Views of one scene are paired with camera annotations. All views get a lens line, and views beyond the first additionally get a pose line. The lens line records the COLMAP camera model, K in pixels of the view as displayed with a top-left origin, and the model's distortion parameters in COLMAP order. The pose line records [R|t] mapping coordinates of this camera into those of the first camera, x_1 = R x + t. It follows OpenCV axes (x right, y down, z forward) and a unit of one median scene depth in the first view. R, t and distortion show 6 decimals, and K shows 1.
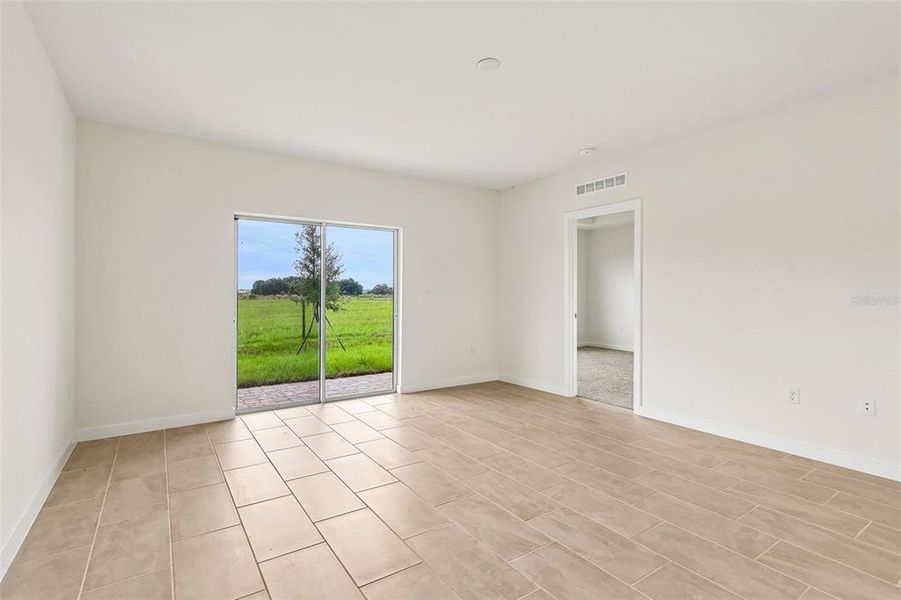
lens RADIAL K [[434.9, 0, 450.8], [0, 434.9, 295.0], [0, 0, 1]] dist [0.001933, 0.000427]
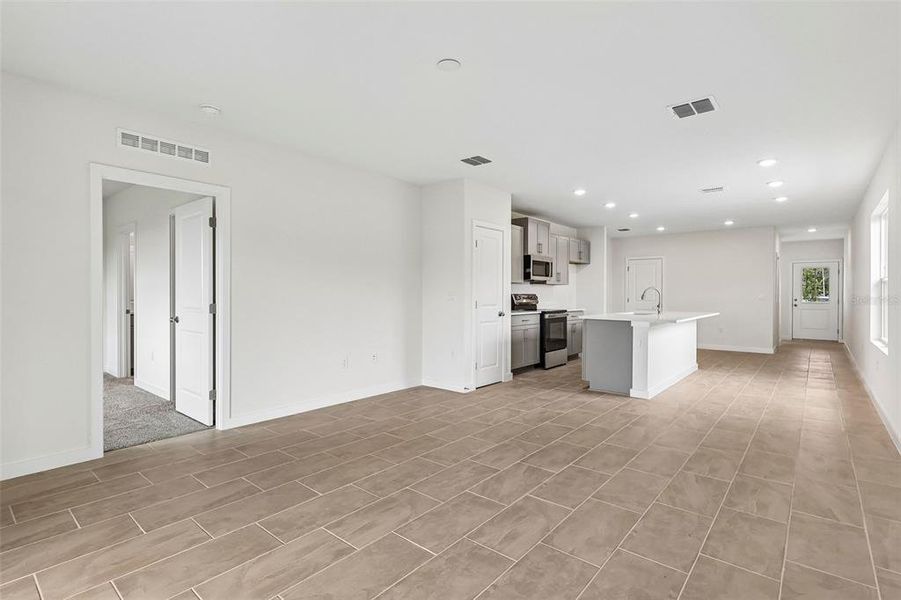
lens RADIAL K [[434.9, 0, 450.8], [0, 434.9, 295.0], [0, 0, 1]] dist [0.001933, 0.000427]
pose [[-0.263156, -0.004376, 0.964743, -0.794123], [0.001060, 0.999988, 0.004825, -0.005737], [-0.964753, 0.002293, -0.263148, 1.139701]]
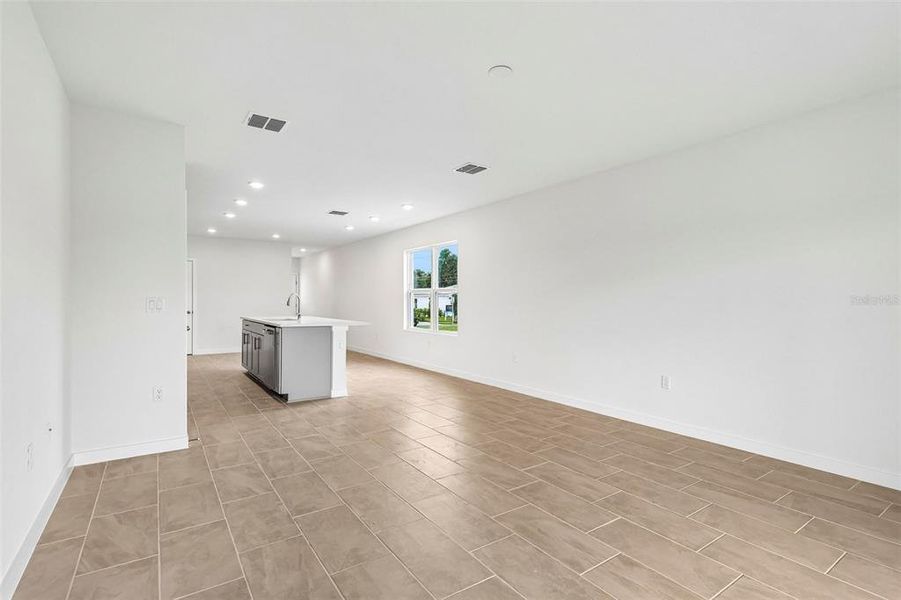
lens RADIAL K [[430.6, 0, 449.7], [0, 430.6, 304.1], [0, 0, 1]] dist [0.001986, 0.000022]
pose [[-0.999965, -0.008233, 0.001724, 0.180592], [-0.008212, 0.999895, 0.011931, -0.011236], [-0.001822, 0.011916, -0.999927, 1.794138]]
